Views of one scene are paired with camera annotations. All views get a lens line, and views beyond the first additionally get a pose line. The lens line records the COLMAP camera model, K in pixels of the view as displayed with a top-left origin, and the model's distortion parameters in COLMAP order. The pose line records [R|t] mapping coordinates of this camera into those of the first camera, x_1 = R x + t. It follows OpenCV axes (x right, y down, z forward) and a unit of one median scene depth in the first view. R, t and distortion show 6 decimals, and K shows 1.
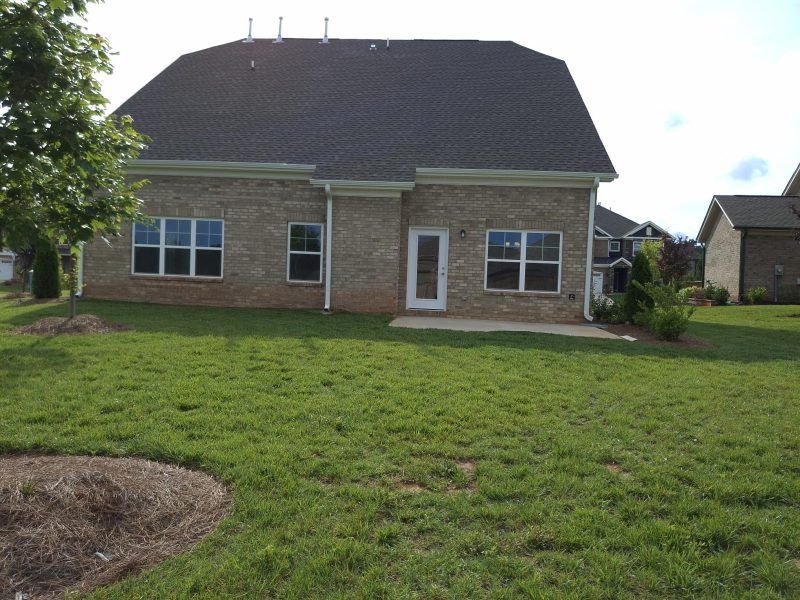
lens RADIAL K [[603.6, 0, 400.0], [0, 603.6, 300.0], [0, 0, 1]] dist [0.141399, -0.232022]
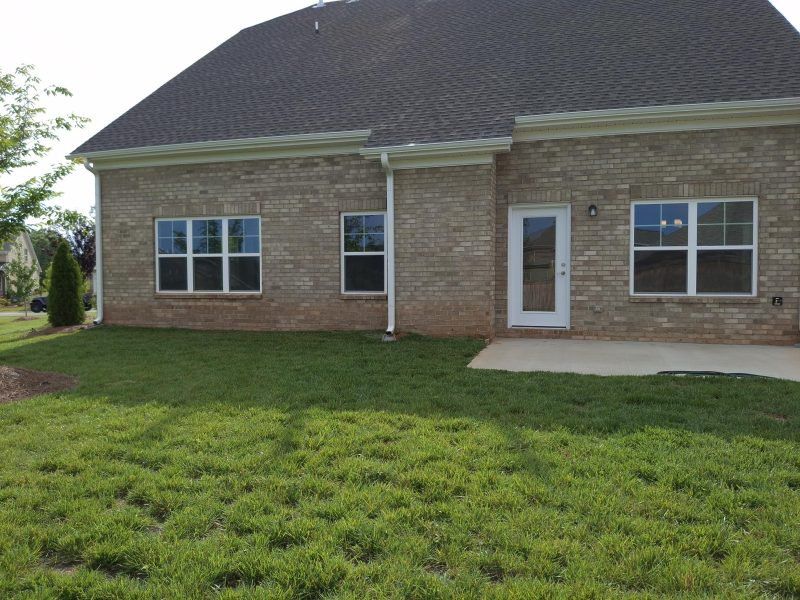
lens RADIAL K [[634.8, 0, 379.1], [0, 634.8, 311.3], [0, 0, 1]] dist [0.108940, -0.243432]
pose [[0.973878, -0.033914, -0.224527, 0.030643], [0.037784, 0.999202, 0.012960, -0.018264], [0.223908, -0.021105, 0.974382, 0.264638]]
